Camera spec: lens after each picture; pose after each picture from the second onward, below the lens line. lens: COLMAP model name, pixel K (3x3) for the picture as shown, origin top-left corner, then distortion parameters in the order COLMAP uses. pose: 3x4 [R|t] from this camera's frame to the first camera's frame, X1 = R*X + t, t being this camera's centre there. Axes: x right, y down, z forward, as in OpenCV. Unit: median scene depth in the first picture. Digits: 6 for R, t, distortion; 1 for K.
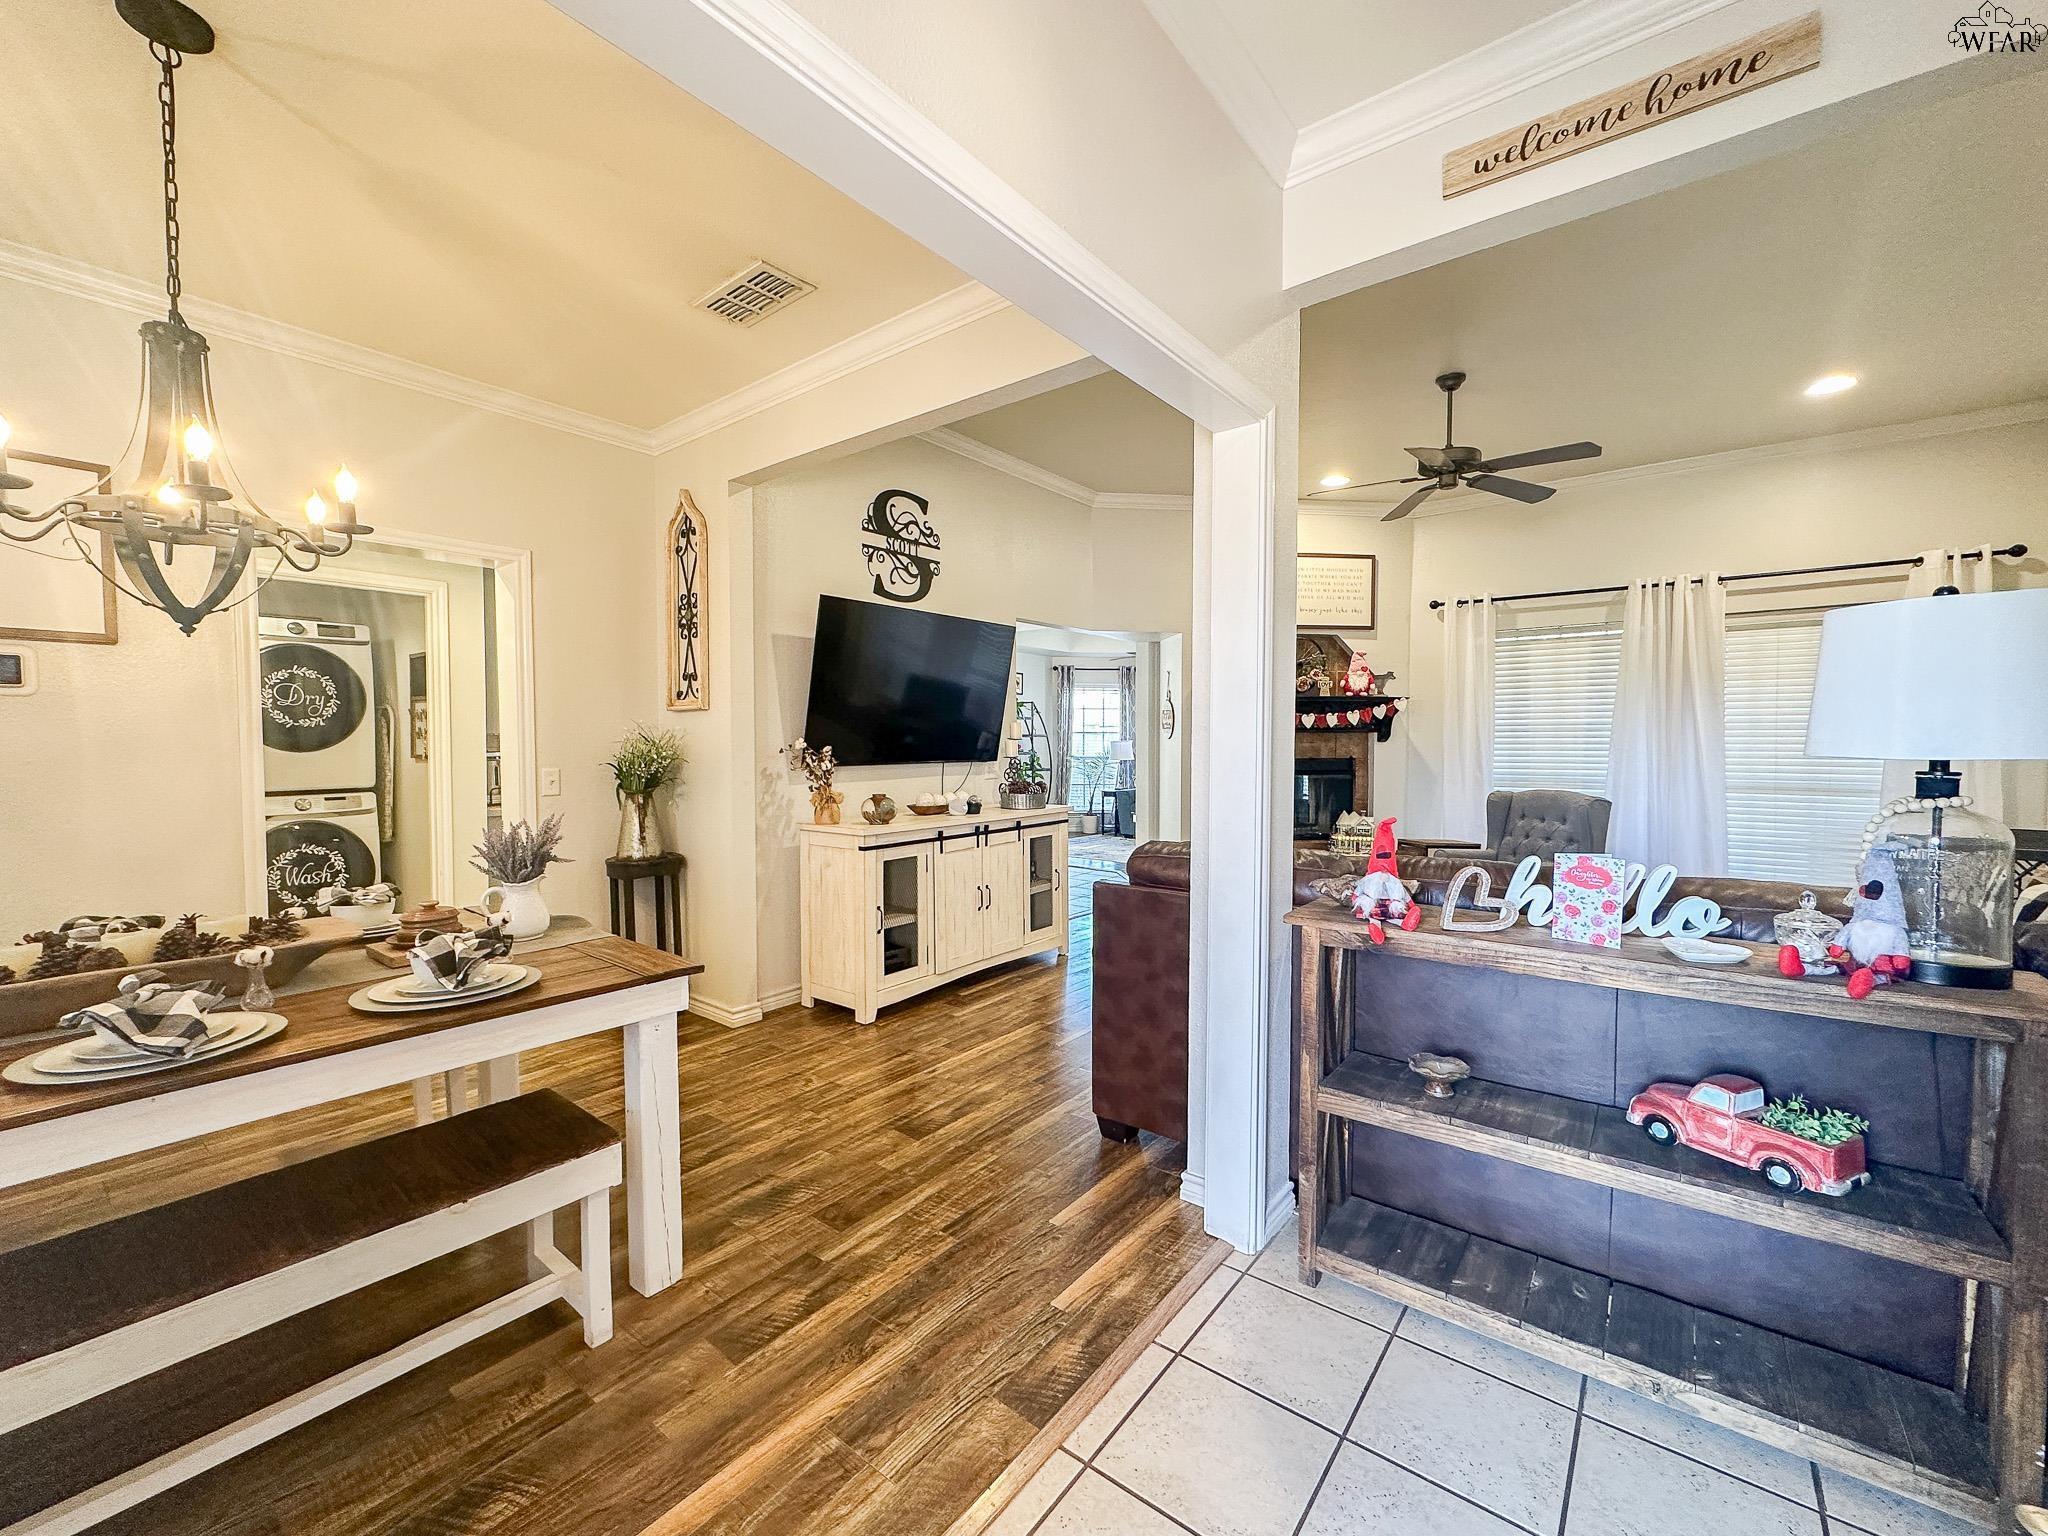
lens RADIAL K [[822.8, 0, 1024.0], [0, 822.8, 768.0], [0, 0, 1]] dist [0.000988, 0.000051]
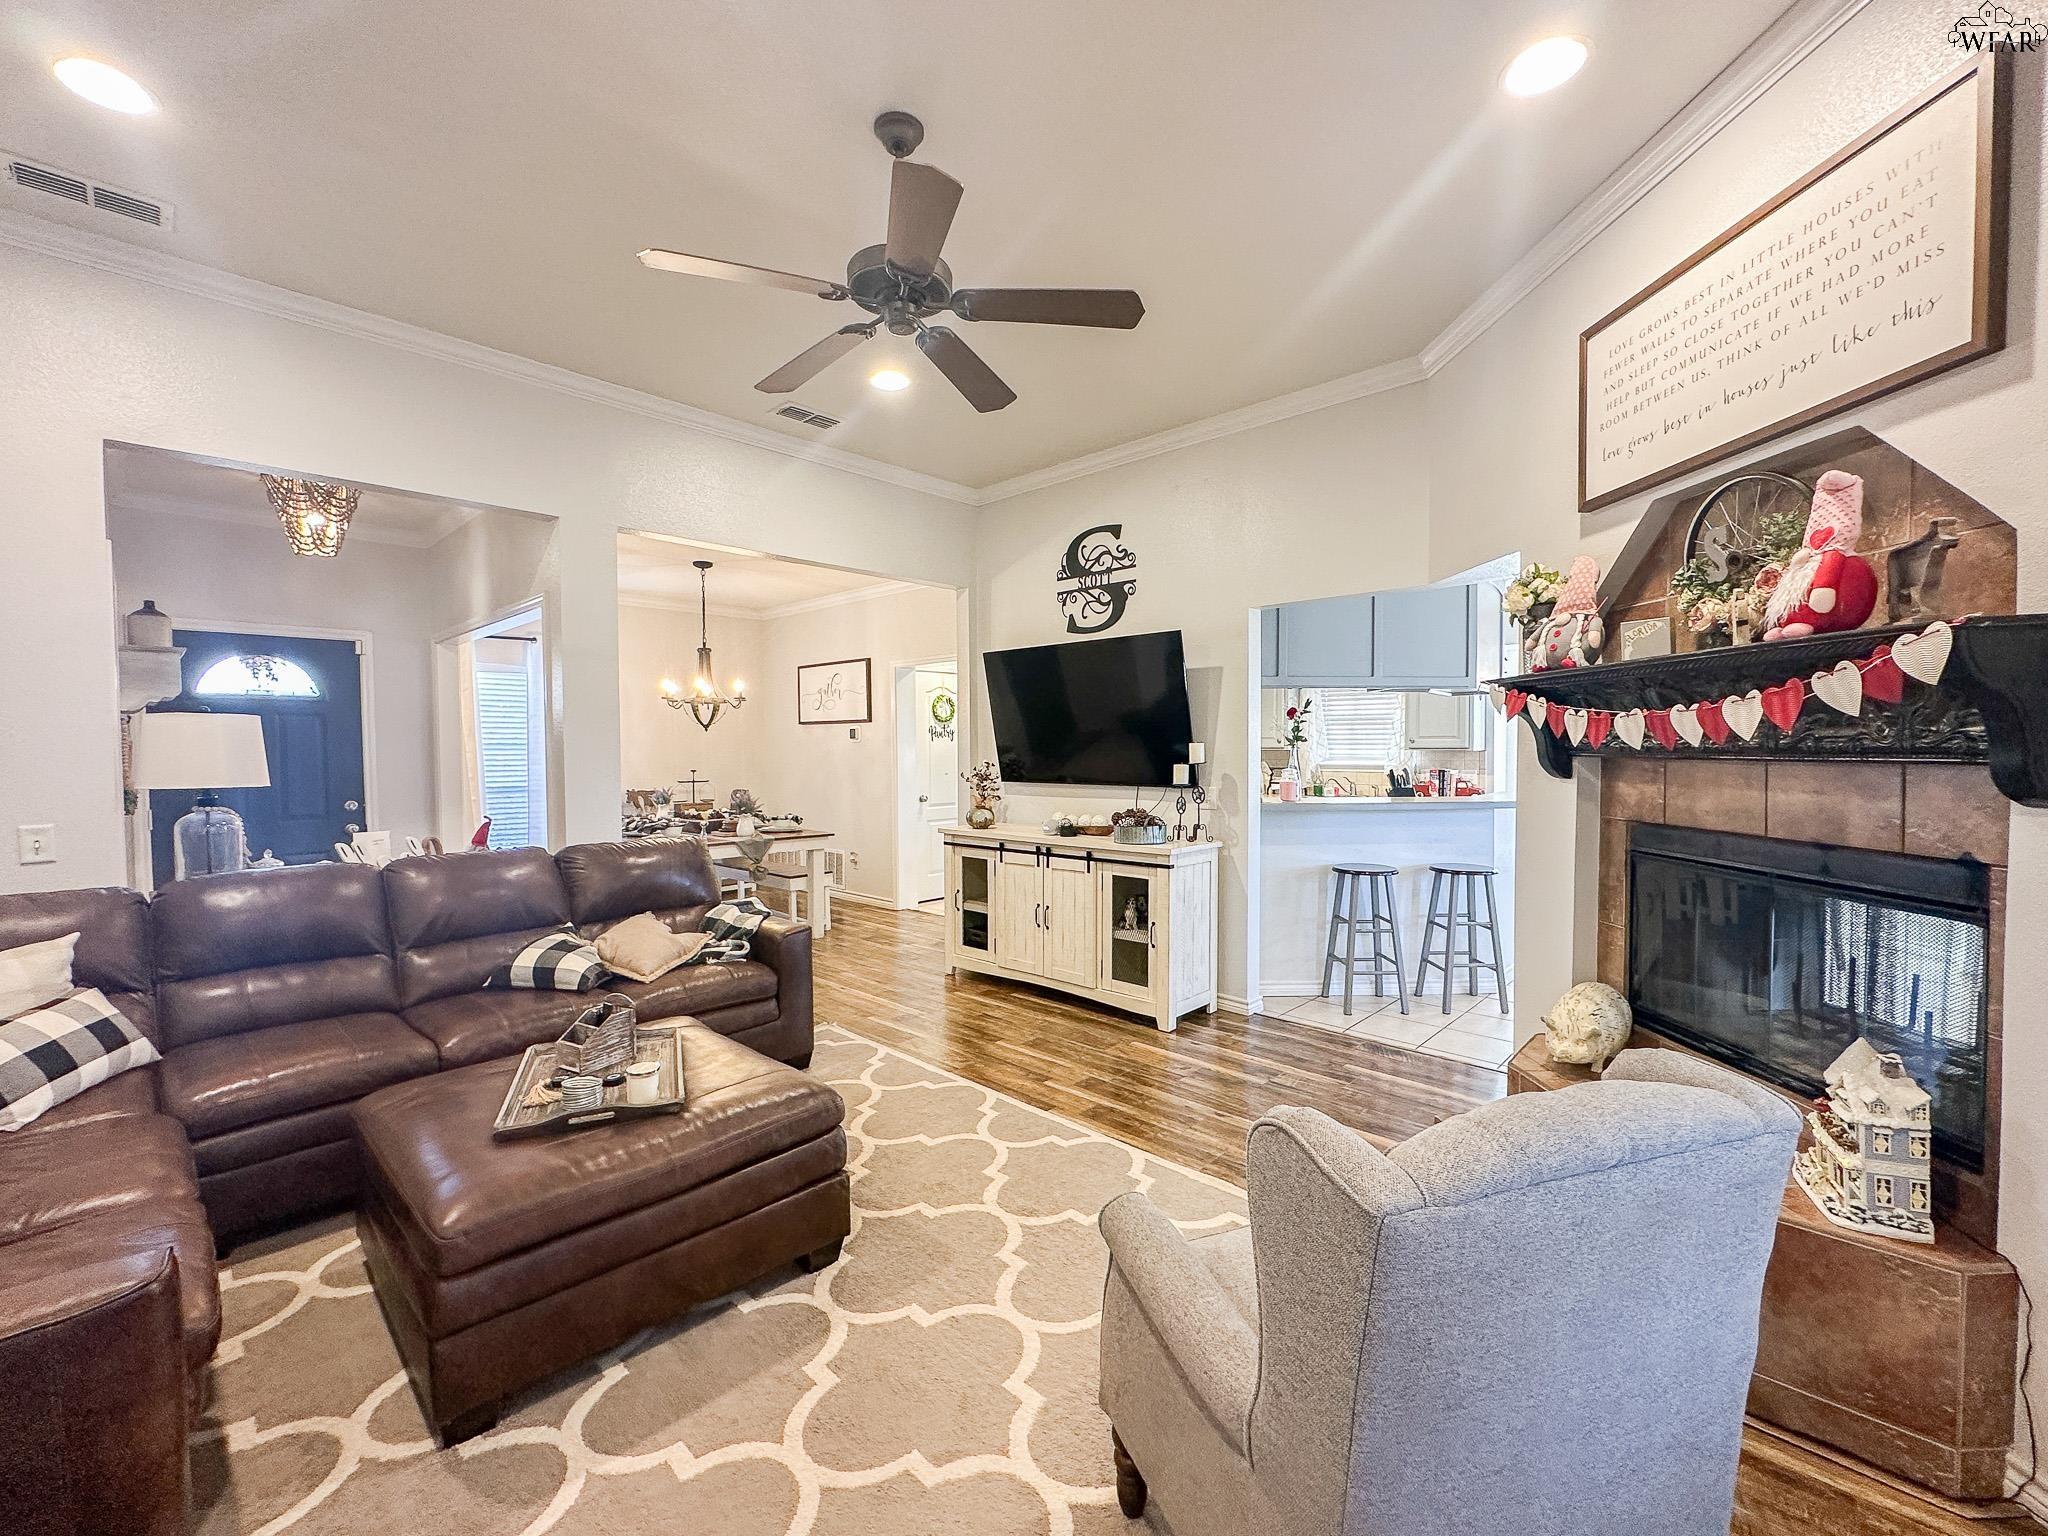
lens RADIAL K [[855.1, 0, 1024.0], [0, 855.1, 768.0], [0, 0, 1]] dist [0.000249, -0.000202]
pose [[-0.084137, 0.028571, -0.996044, 0.950433], [-0.028320, 0.999116, 0.031052, -0.057413], [0.996052, 0.030821, -0.083254, 0.990562]]
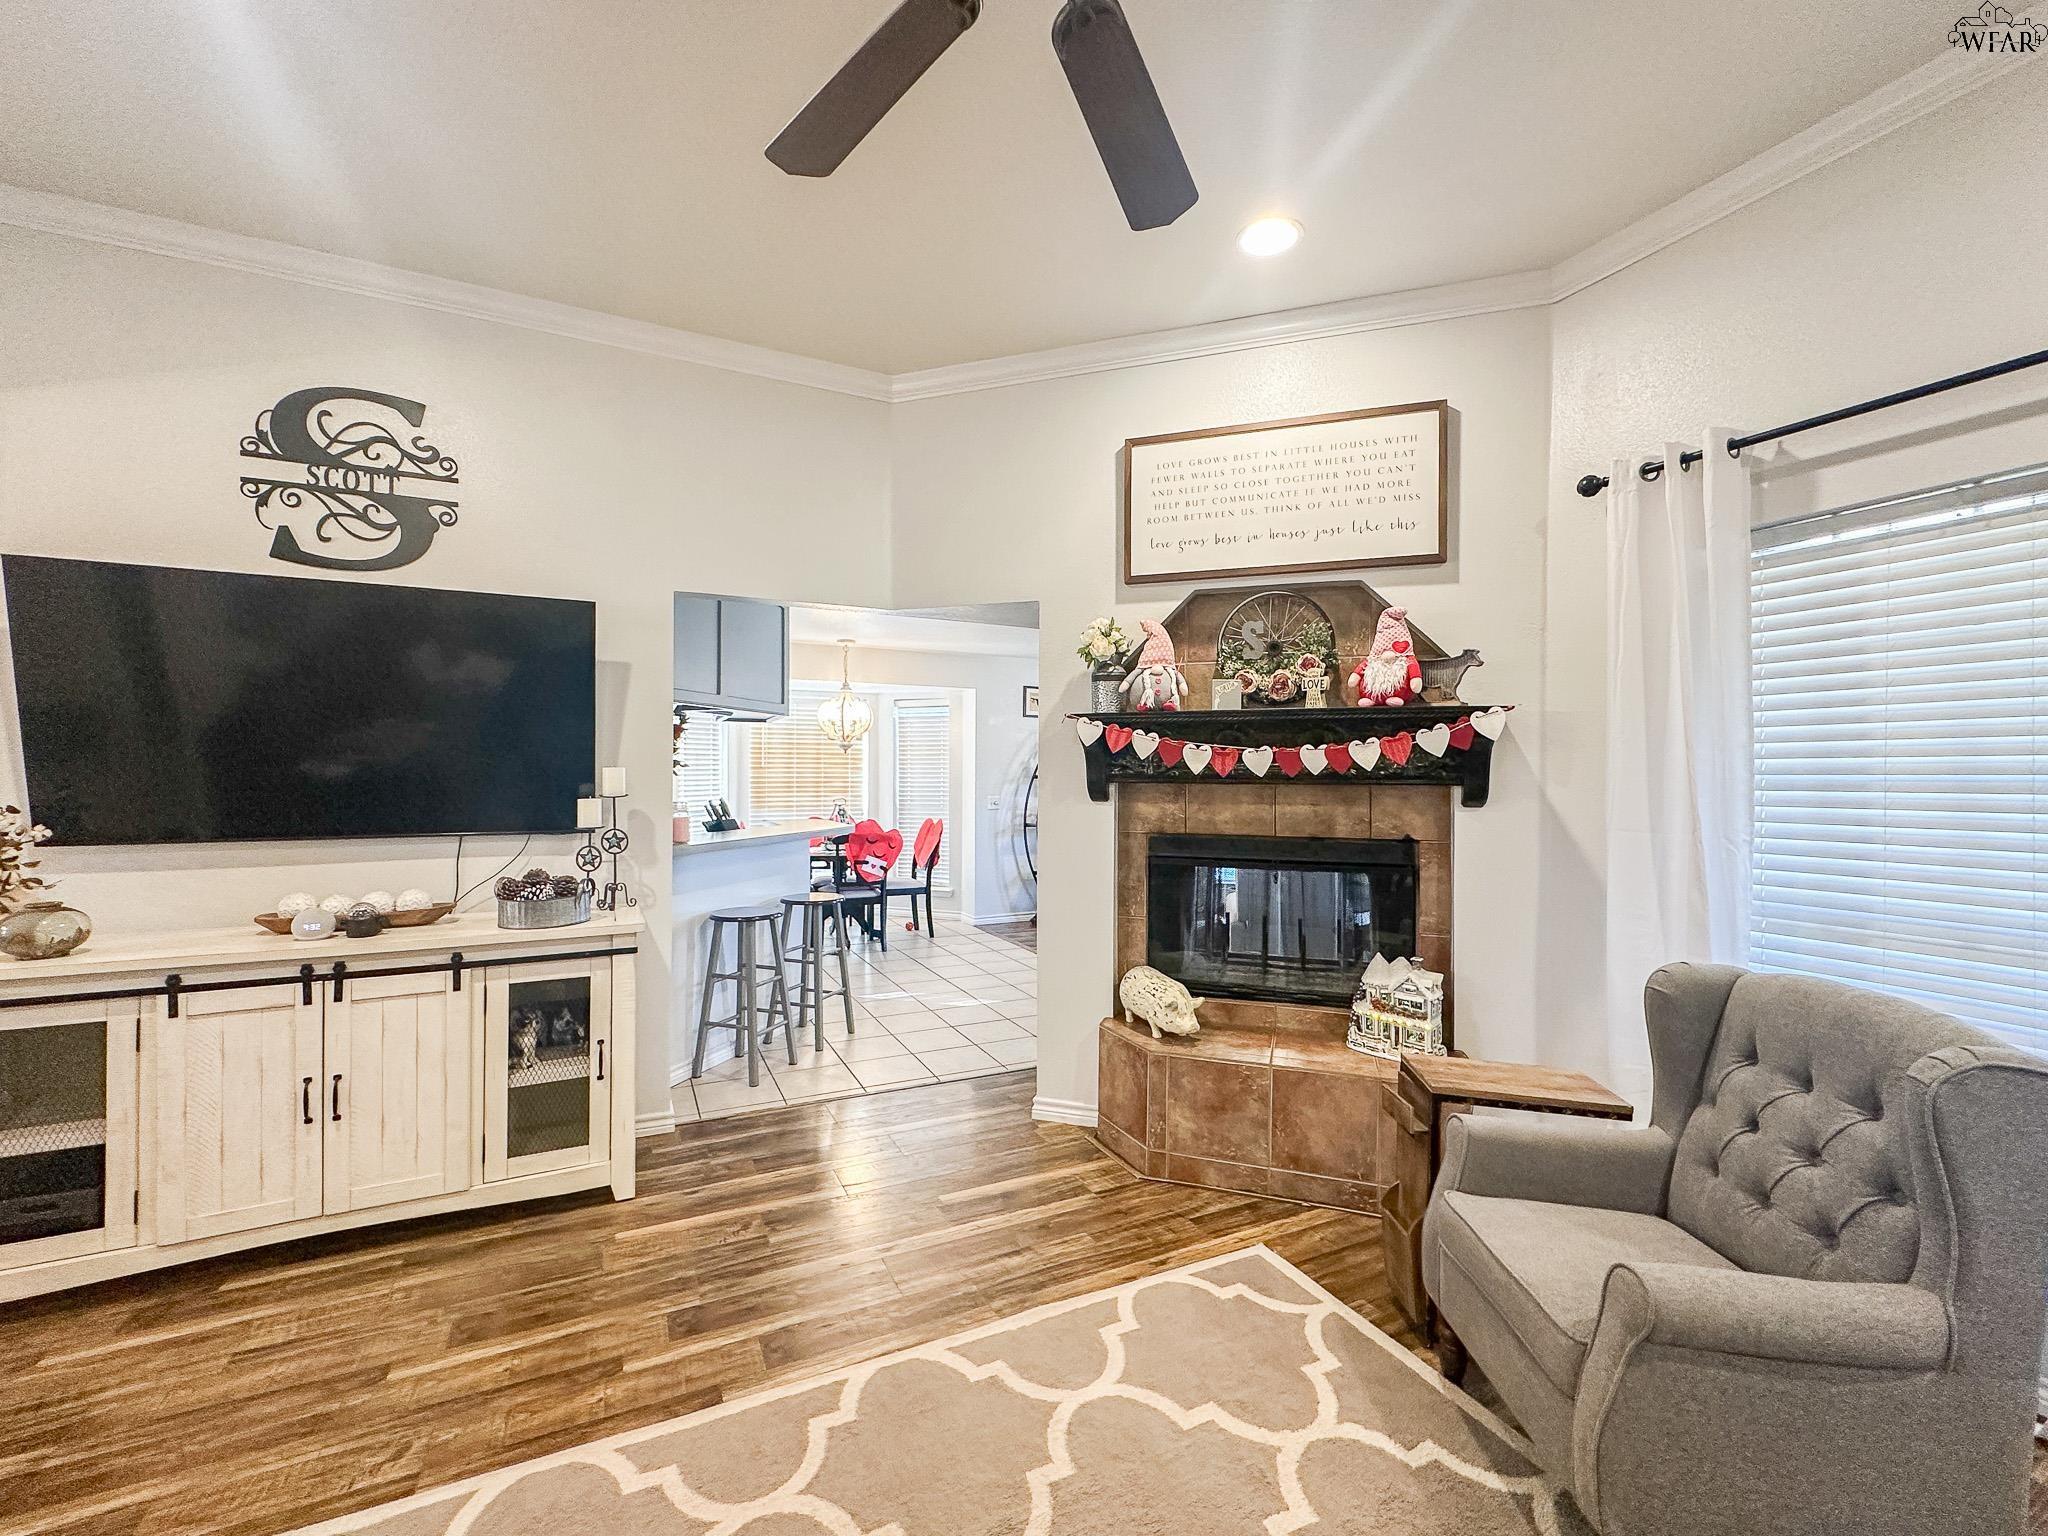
lens RADIAL K [[842.0, 0, 1024.0], [0, 842.0, 768.0], [0, 0, 1]] dist [-0.001667, -0.000173]
pose [[0.903685, 0.002266, -0.428192, 0.555659], [-0.019163, 0.999198, -0.035154, -0.043611], [0.427769, 0.039974, 0.903004, 0.648260]]
